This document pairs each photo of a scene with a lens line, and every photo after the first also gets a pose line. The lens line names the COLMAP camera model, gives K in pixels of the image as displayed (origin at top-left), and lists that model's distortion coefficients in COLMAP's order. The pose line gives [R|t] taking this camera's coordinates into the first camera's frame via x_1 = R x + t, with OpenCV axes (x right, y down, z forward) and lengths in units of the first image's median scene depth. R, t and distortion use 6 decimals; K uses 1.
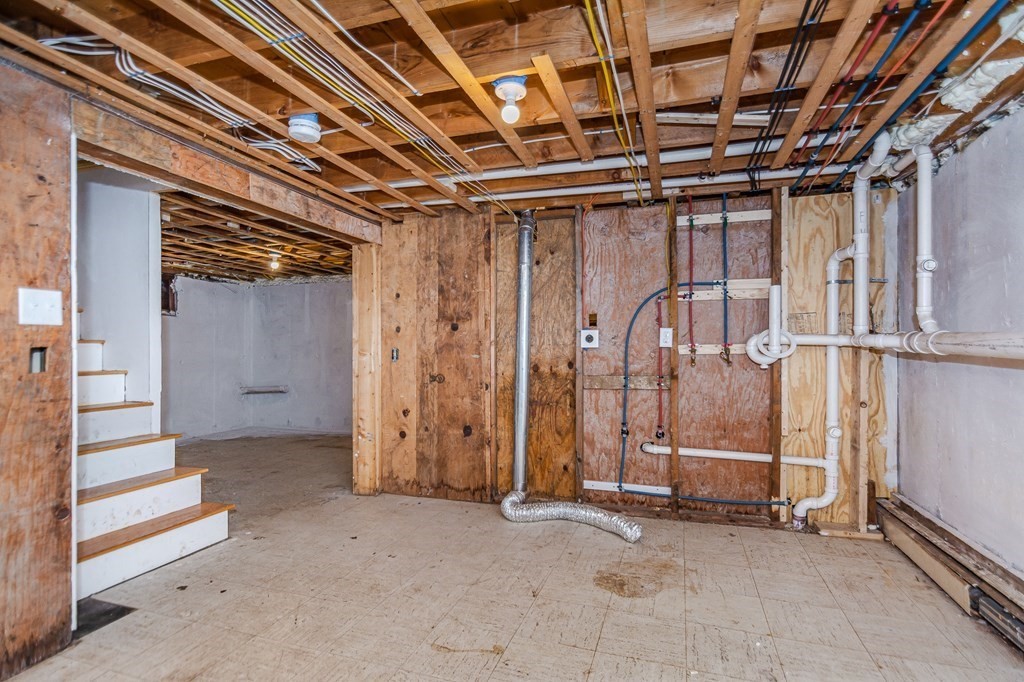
lens RADIAL K [[492.3, 0, 517.2], [0, 492.3, 345.0], [0, 0, 1]] dist [-0.002680, 0.000454]
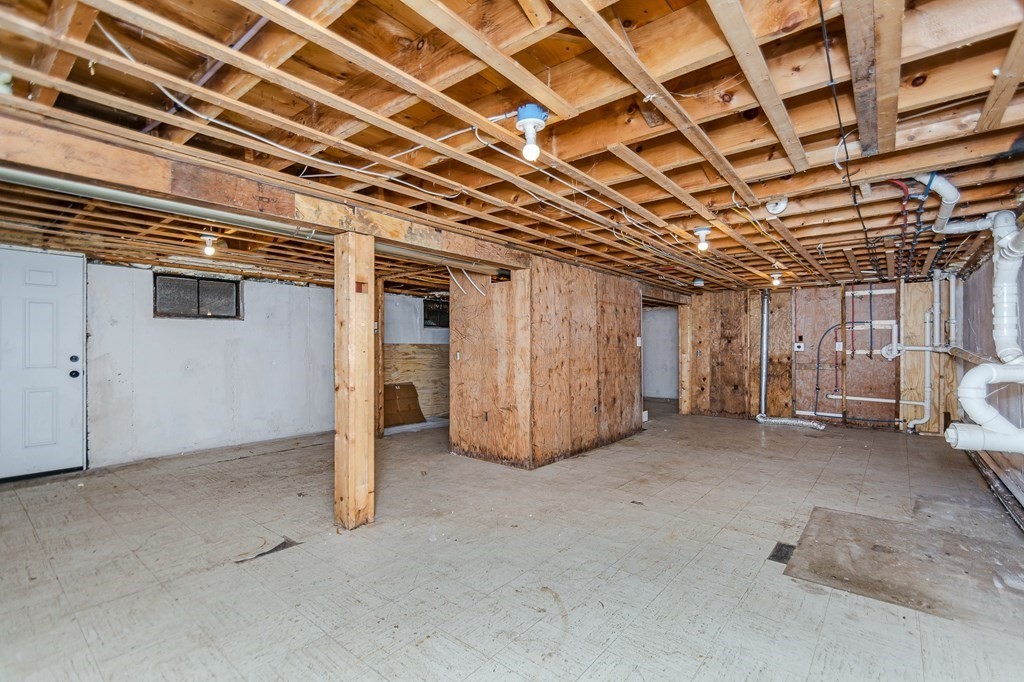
lens RADIAL K [[459.5, 0, 513.1], [0, 459.5, 346.1], [0, 0, 1]] dist [0.003689, 0.000376]
pose [[0.925619, -0.000921, -0.378456, -0.279821], [0.004498, 0.999953, 0.008569, -0.042313], [0.378431, -0.009634, 0.925579, -1.508069]]
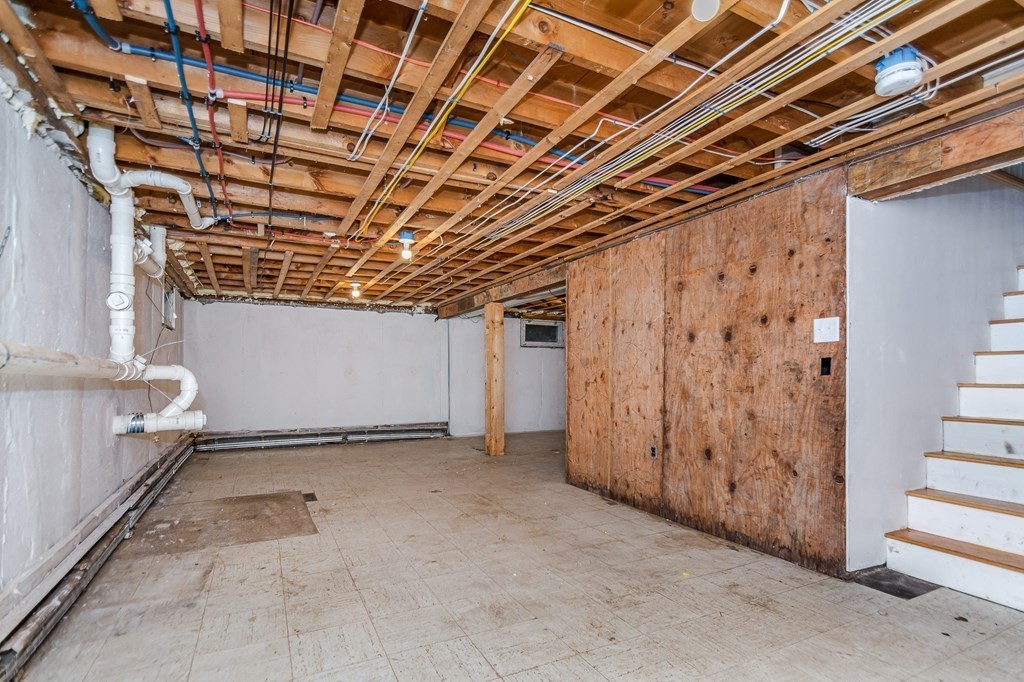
lens RADIAL K [[485.8, 0, 514.1], [0, 485.8, 369.1], [0, 0, 1]] dist [-0.000023, 0.000259]
pose [[-0.703230, -0.003969, -0.710951, 0.407385], [0.009707, 0.999838, -0.015183, 0.029561], [0.710896, -0.017579, -0.703078, 0.796692]]
